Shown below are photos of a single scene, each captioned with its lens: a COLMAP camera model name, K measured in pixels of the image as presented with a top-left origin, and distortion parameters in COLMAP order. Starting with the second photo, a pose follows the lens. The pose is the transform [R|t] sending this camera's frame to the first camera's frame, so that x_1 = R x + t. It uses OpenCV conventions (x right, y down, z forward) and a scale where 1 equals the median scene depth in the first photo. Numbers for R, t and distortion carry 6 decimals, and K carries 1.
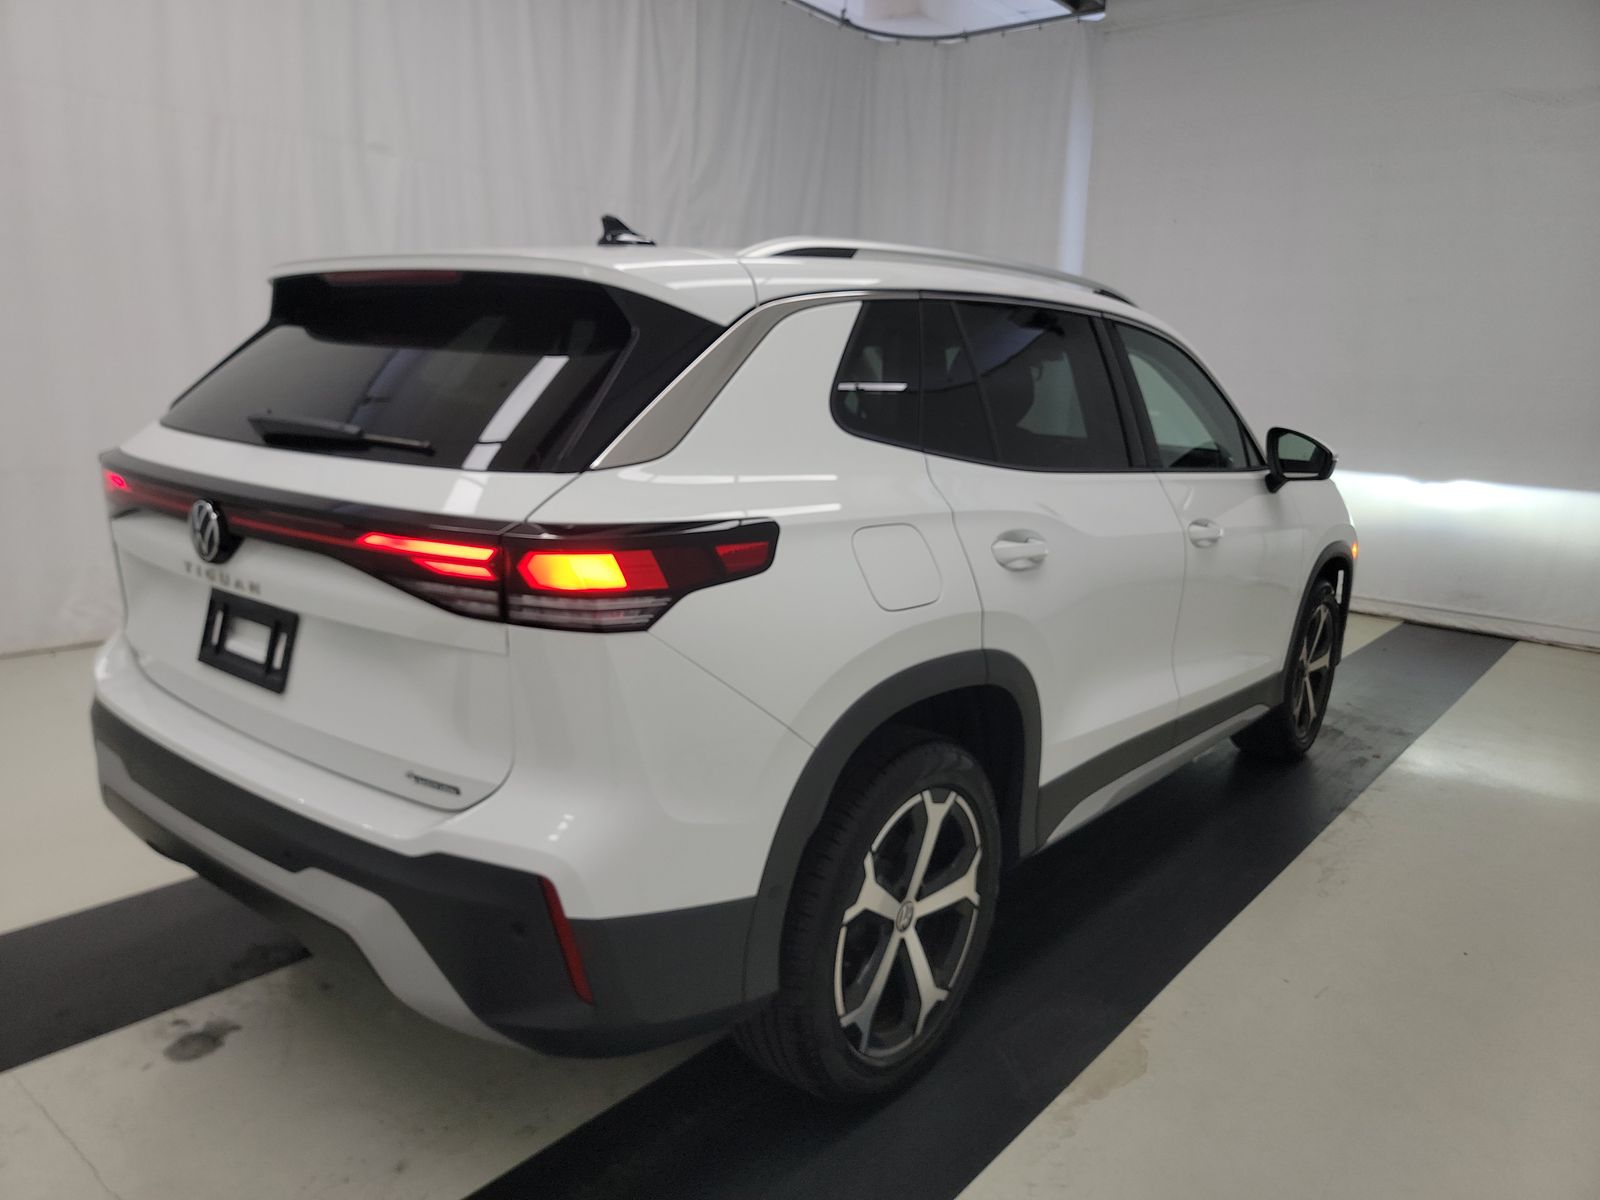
lens RADIAL K [[1125.2, 0, 800.0], [0, 1125.2, 600.0], [0, 0, 1]] dist [0.079079, -0.080922]
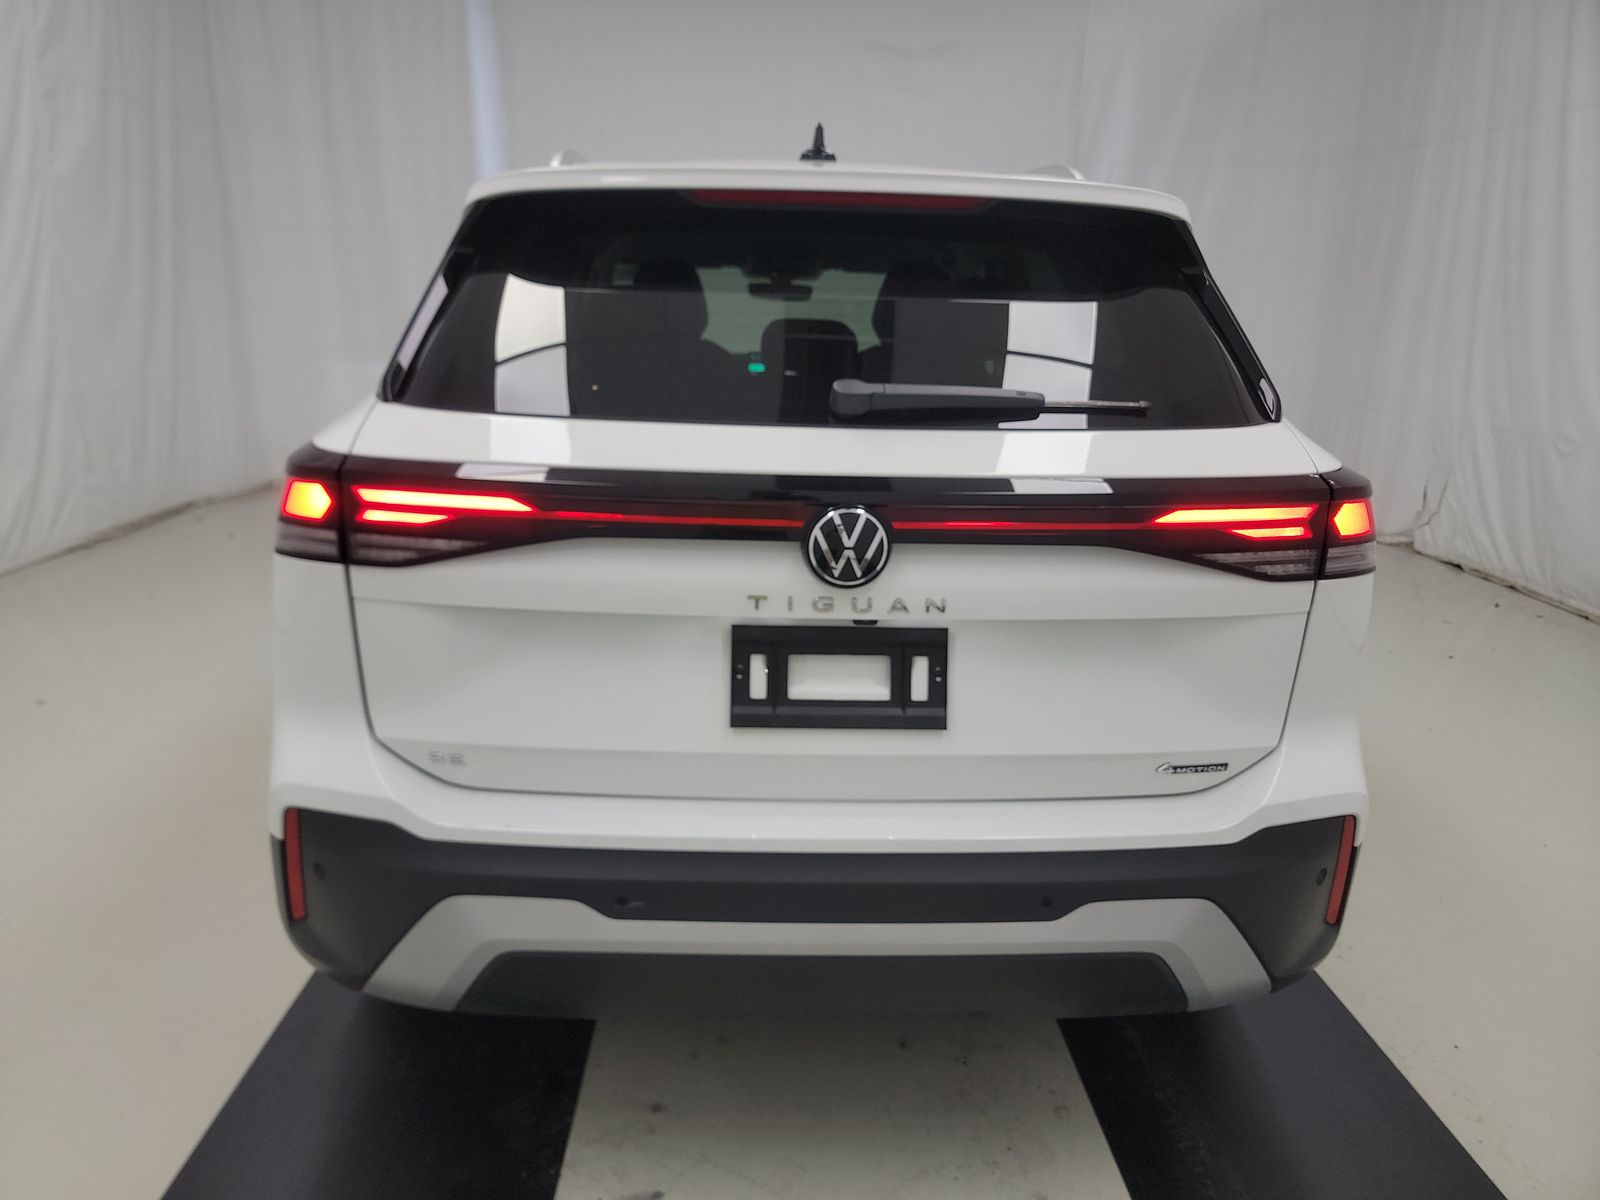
lens RADIAL K [[1125.2, 0, 800.0], [0, 1125.2, 600.0], [0, 0, 1]] dist [0.079079, -0.080922]
pose [[0.761853, -0.190073, 0.619235, -1.020940], [0.139662, 0.981694, 0.129501, -0.127840], [-0.632514, -0.012177, 0.774453, 0.439111]]
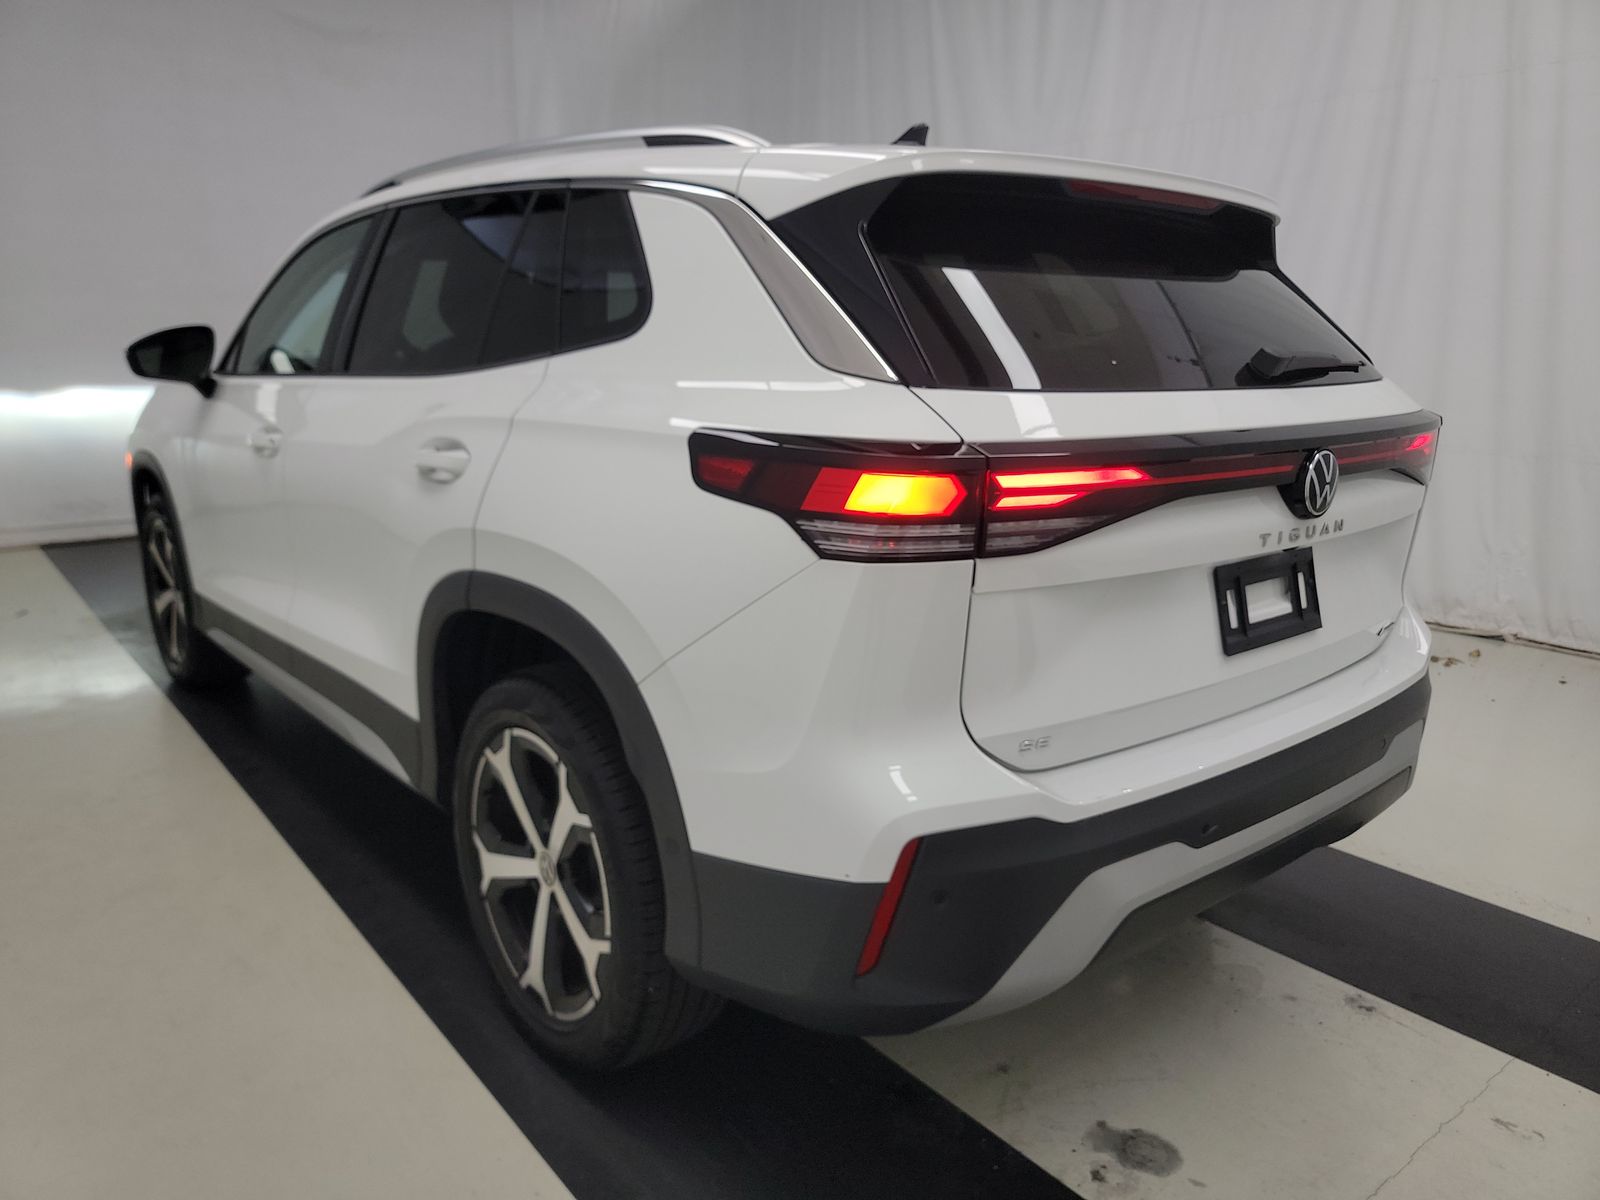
lens RADIAL K [[1122.1, 0, 801.5], [0, 1122.1, 617.9], [0, 0, 1]] dist [0.066422, 0.000026]
pose [[0.184014, -0.273849, 0.944005, -1.506206], [0.188953, 0.952348, 0.239437, -0.258253], [-0.964591, 0.134313, 0.226990, 1.220044]]
